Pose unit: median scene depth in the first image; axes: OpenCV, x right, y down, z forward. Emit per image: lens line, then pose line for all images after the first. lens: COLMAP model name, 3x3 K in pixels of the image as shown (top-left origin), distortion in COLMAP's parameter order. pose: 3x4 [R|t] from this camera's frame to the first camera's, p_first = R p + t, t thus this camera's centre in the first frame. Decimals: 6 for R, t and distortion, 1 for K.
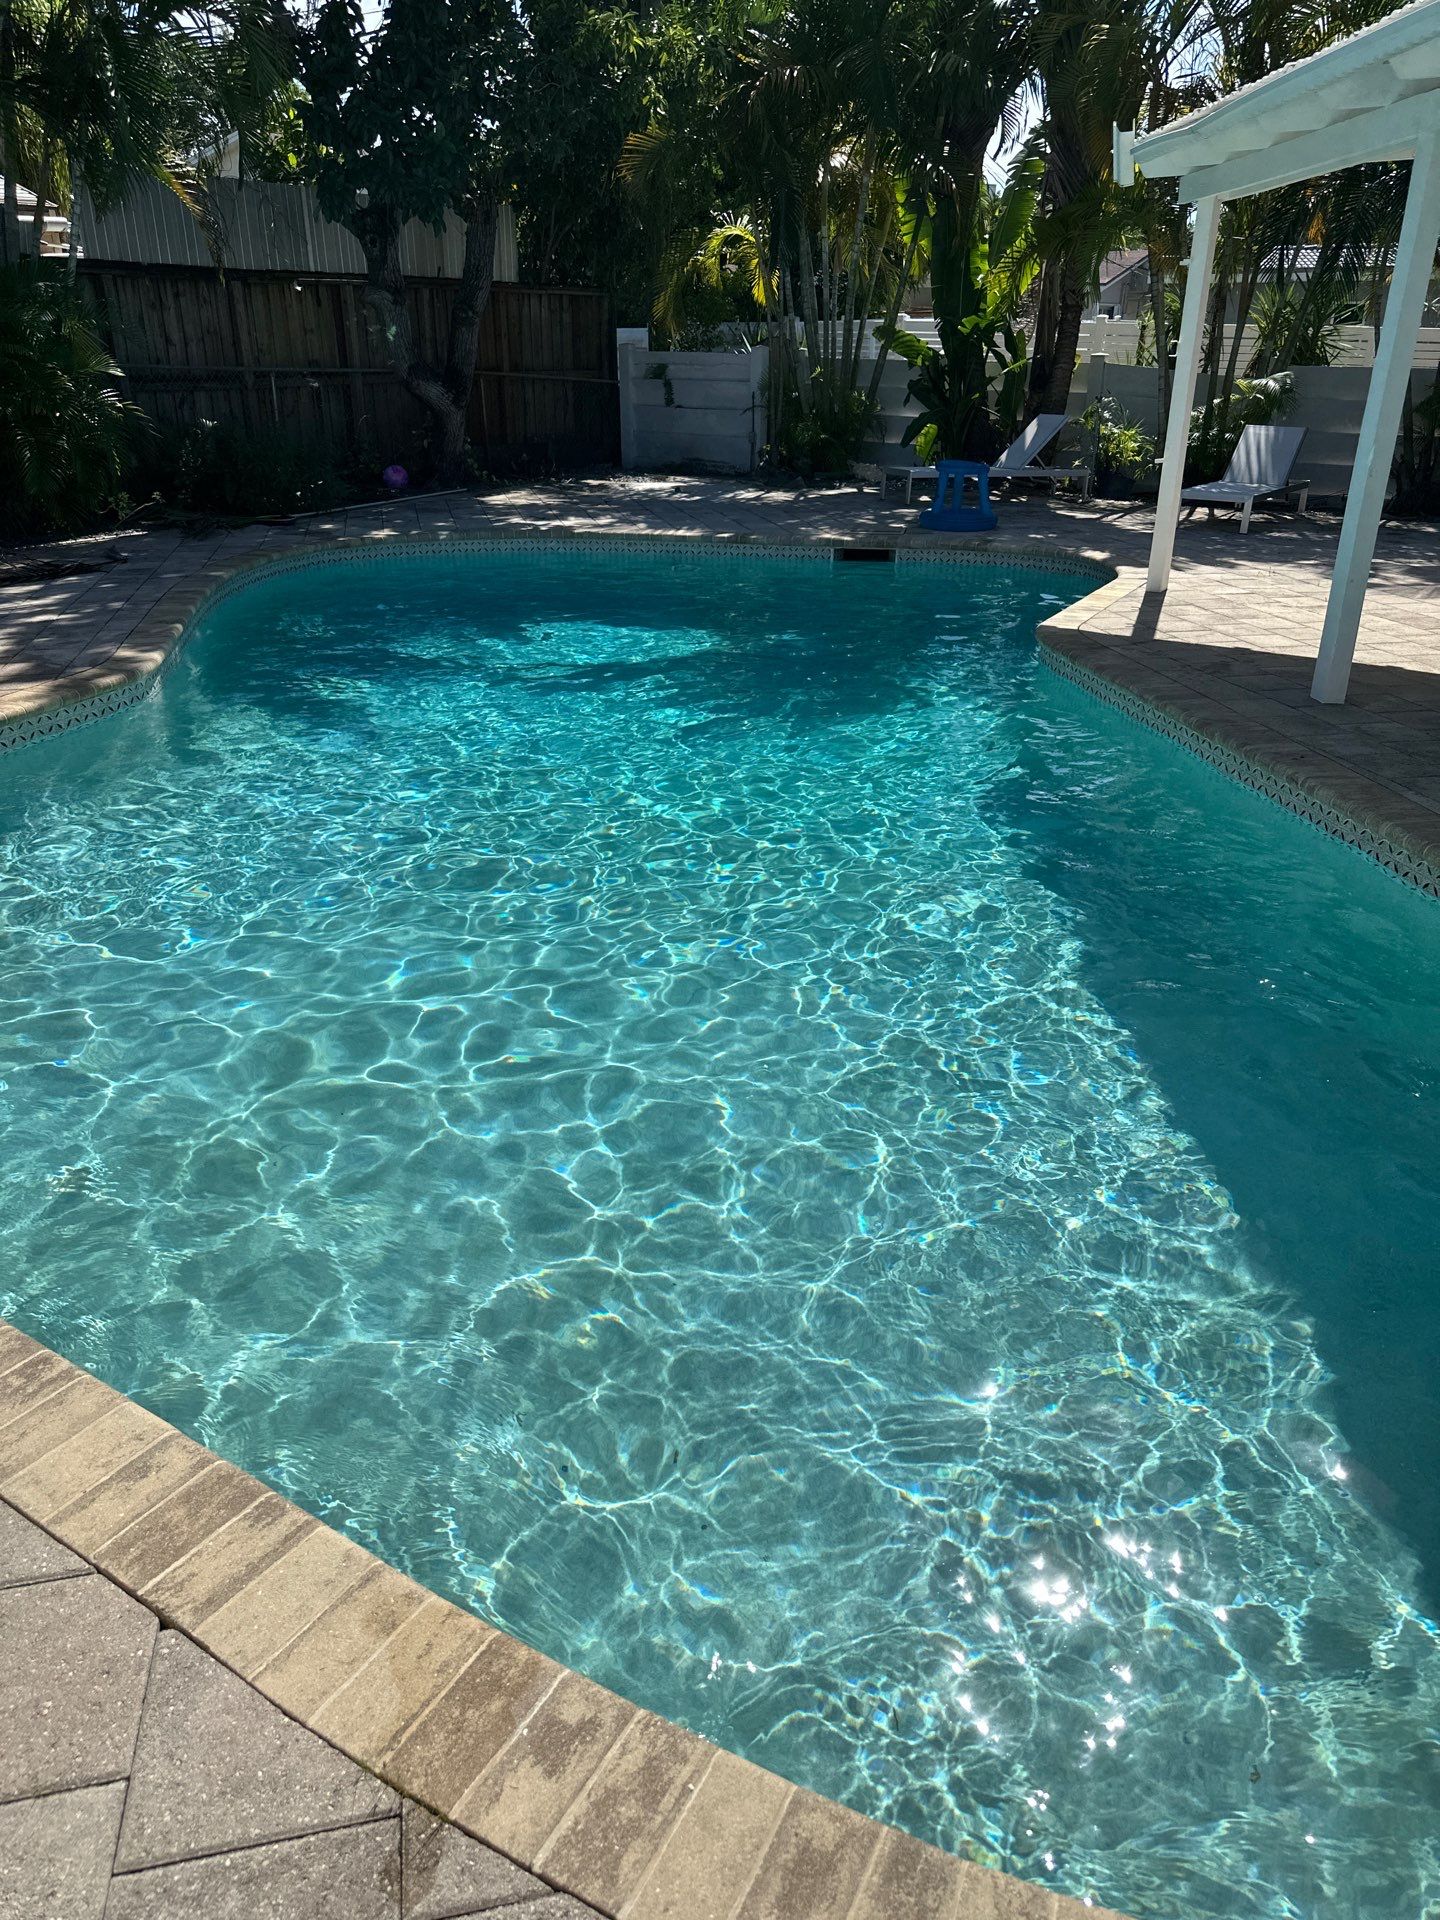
lens RADIAL K [[1214.7, 0, 729.2], [0, 1214.7, 970.1], [0, 0, 1]] dist [0.002912, -0.006083]
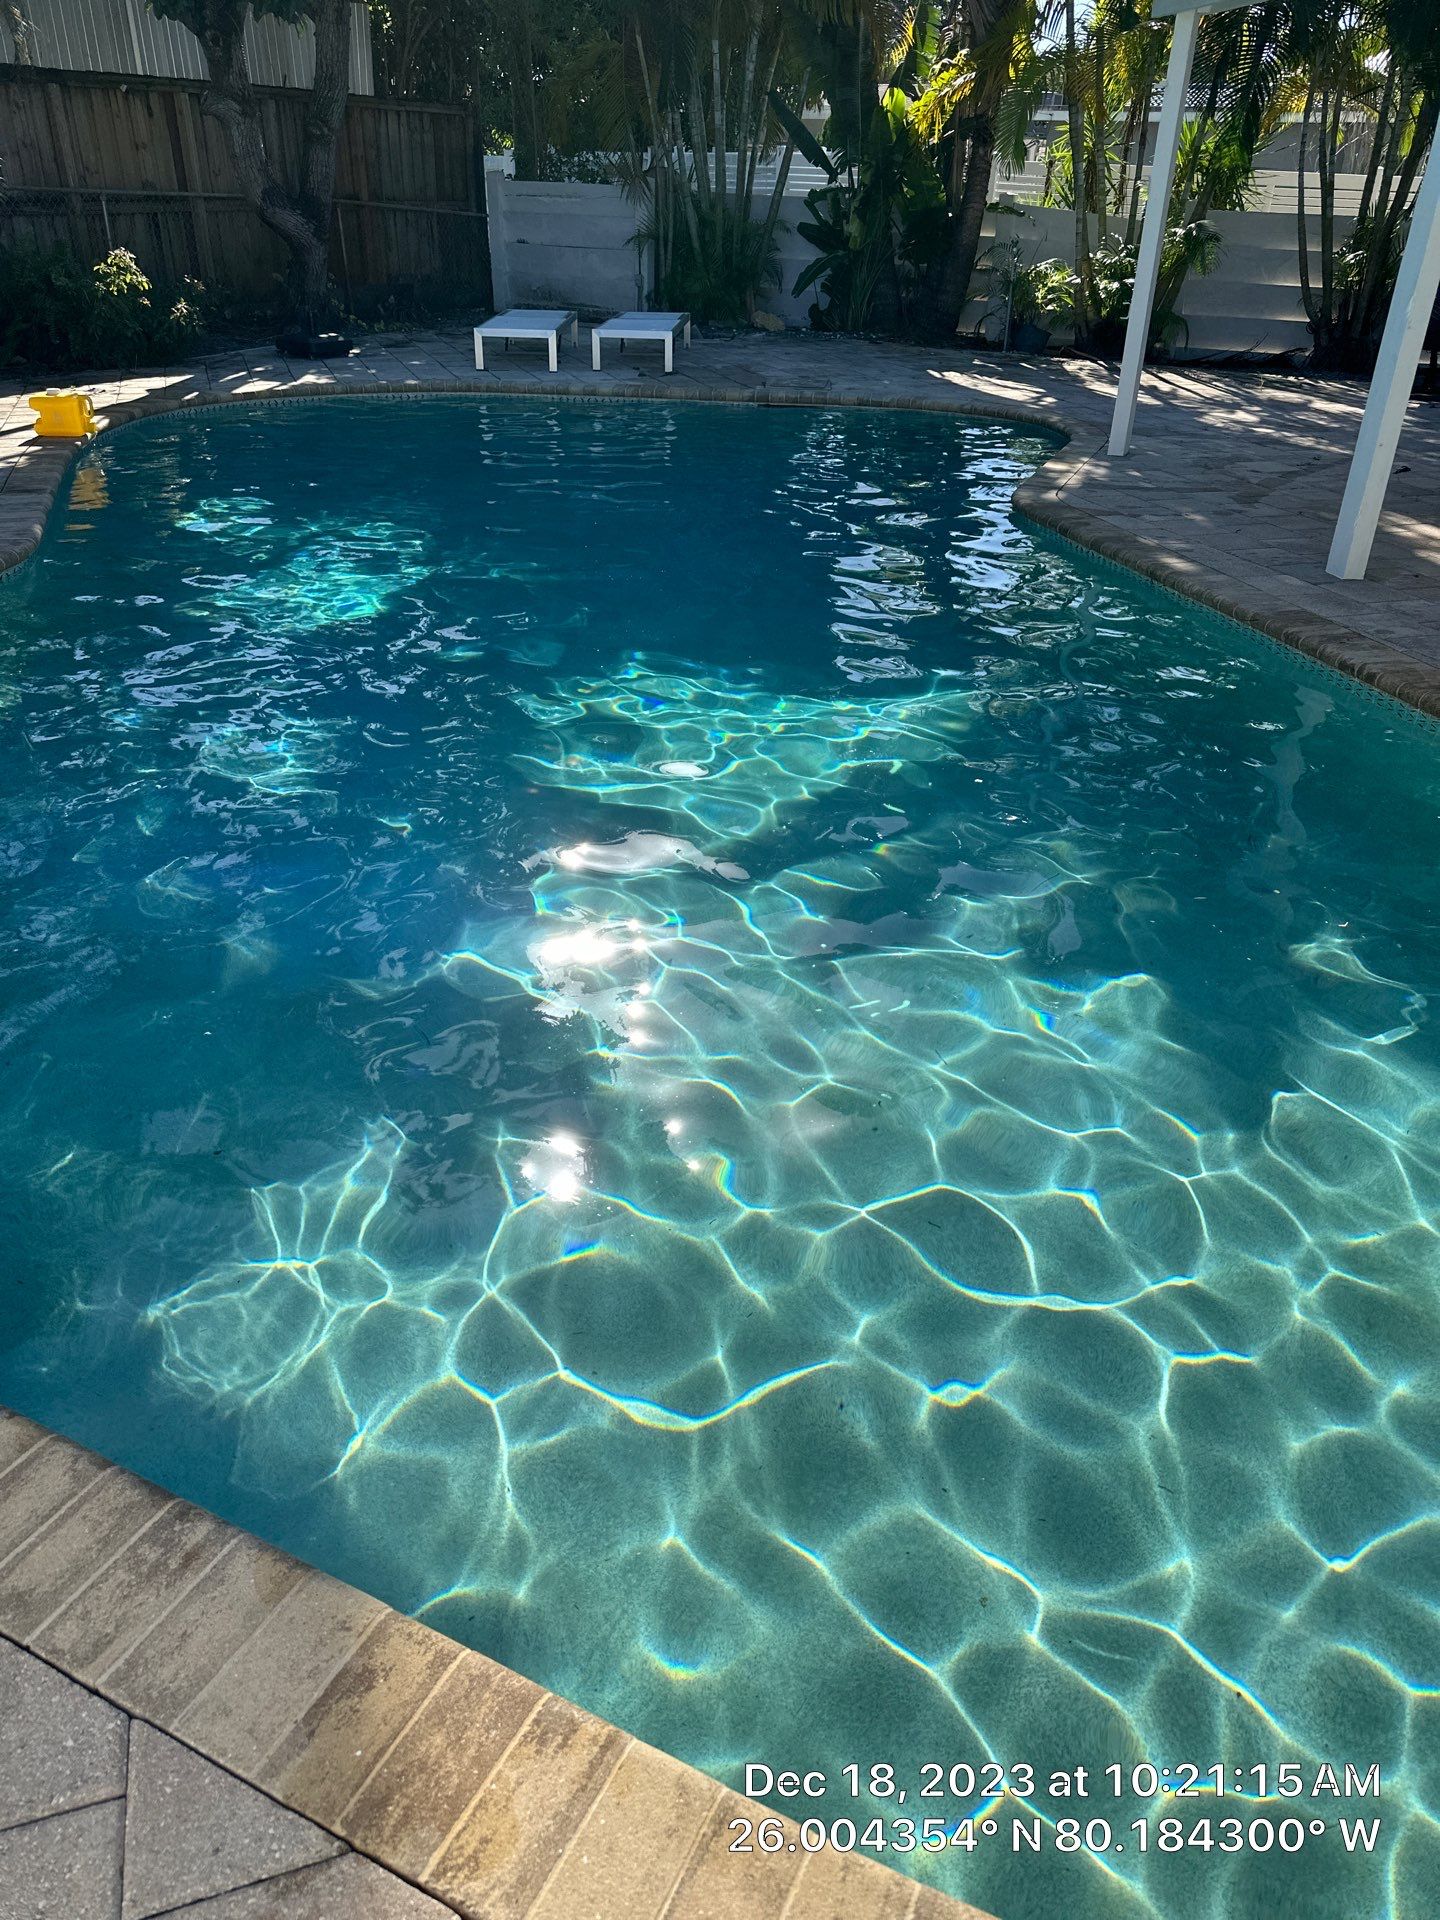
lens RADIAL K [[1214.7, 0, 719.8], [0, 1214.7, 960.5], [0, 0, 1]] dist [0.002912, -0.006083]
pose [[0.994377, -0.039904, 0.098093, -0.117234], [0.030481, 0.994938, 0.095752, -0.035259], [-0.101417, -0.092223, 0.990560, 0.099833]]
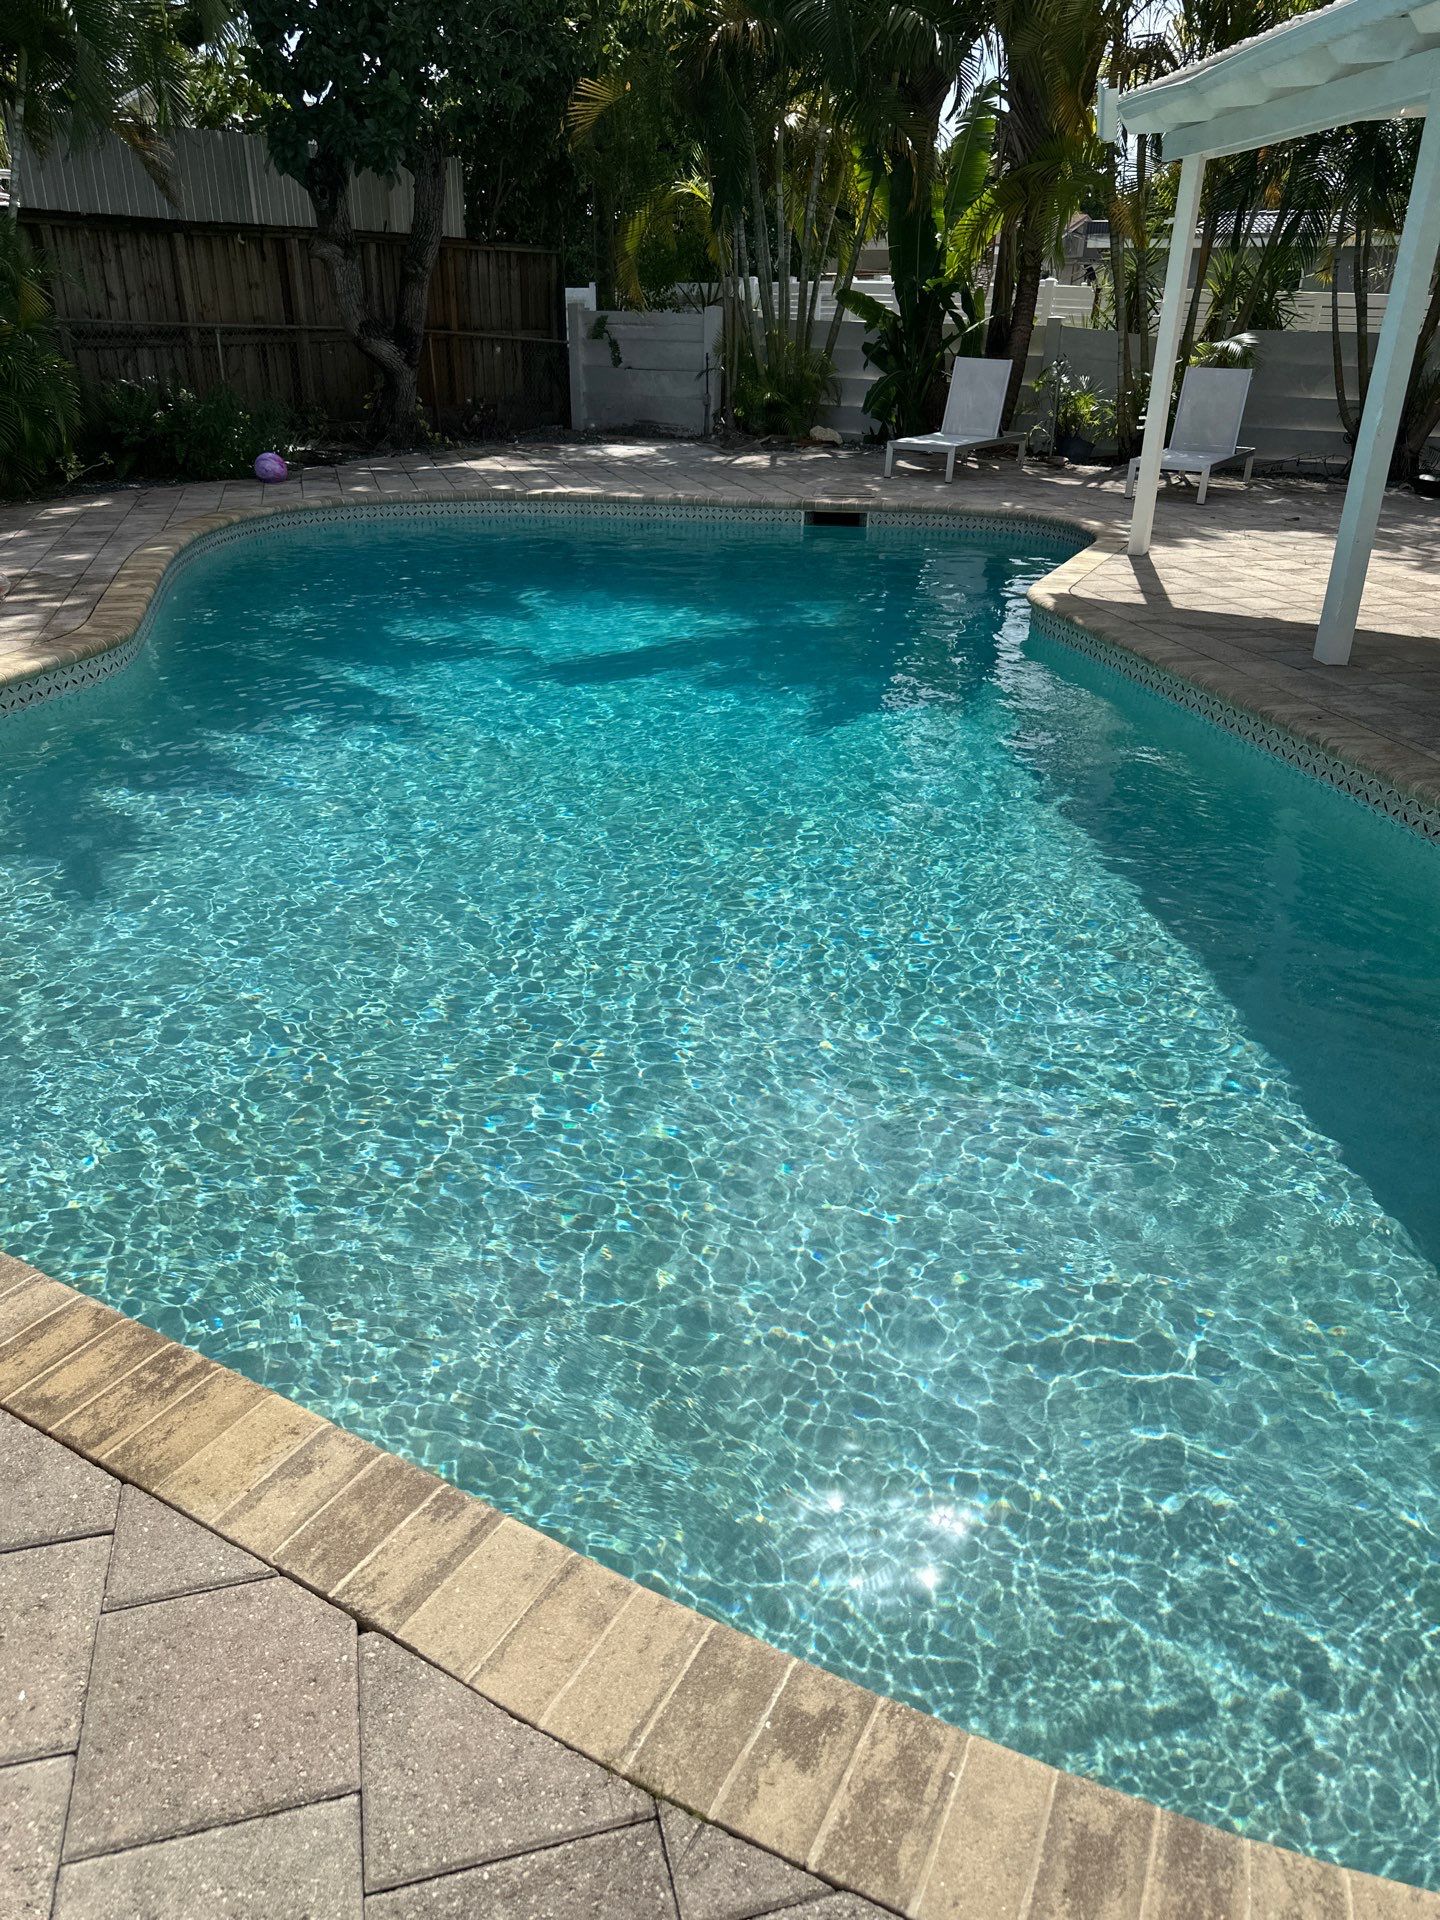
lens RADIAL K [[1214.7, 0, 718.1], [0, 1214.7, 967.5], [0, 0, 1]] dist [0.002912, -0.006083]
pose [[0.999046, -0.014355, 0.041236, -0.070675], [0.013453, 0.999666, 0.022070, 0.001598], [-0.041539, -0.021494, 0.998906, 0.015753]]
